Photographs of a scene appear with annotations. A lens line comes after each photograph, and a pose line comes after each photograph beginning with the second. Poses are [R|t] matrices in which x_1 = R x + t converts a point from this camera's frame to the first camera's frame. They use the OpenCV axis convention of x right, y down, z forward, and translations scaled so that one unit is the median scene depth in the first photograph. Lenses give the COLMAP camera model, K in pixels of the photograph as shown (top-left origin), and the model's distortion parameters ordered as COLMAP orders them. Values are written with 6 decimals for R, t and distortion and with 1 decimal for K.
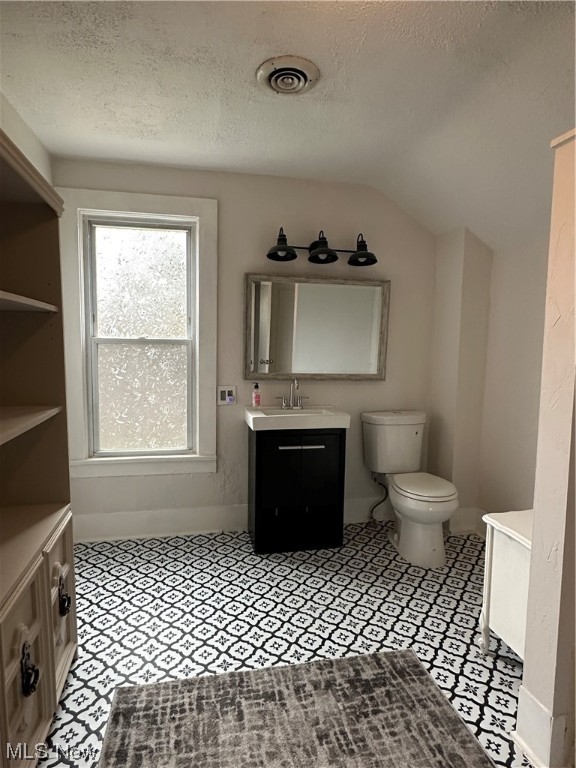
lens RADIAL K [[440.2, 0, 287.4], [0, 440.2, 385.0], [0, 0, 1]] dist [-0.002923, 0.000056]
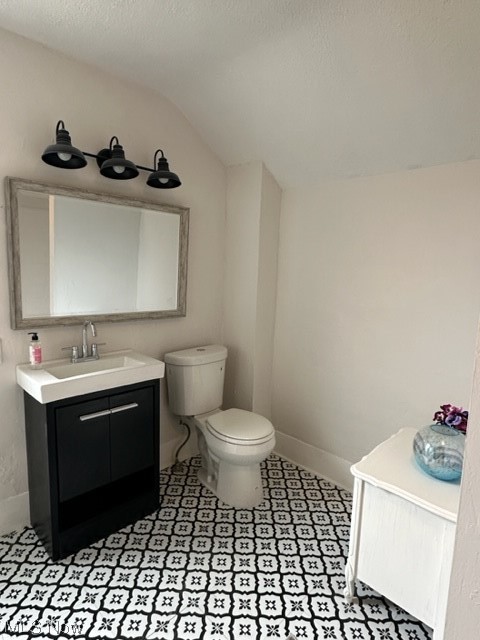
lens RADIAL K [[366.8, 0, 239.5], [0, 366.8, 320.8], [0, 0, 1]] dist [-0.002923, 0.000056]
pose [[0.848027, -0.064632, 0.525997, -0.100412], [0.033337, 0.997075, 0.068770, -0.055287], [-0.528904, -0.040784, 0.847701, 0.301971]]
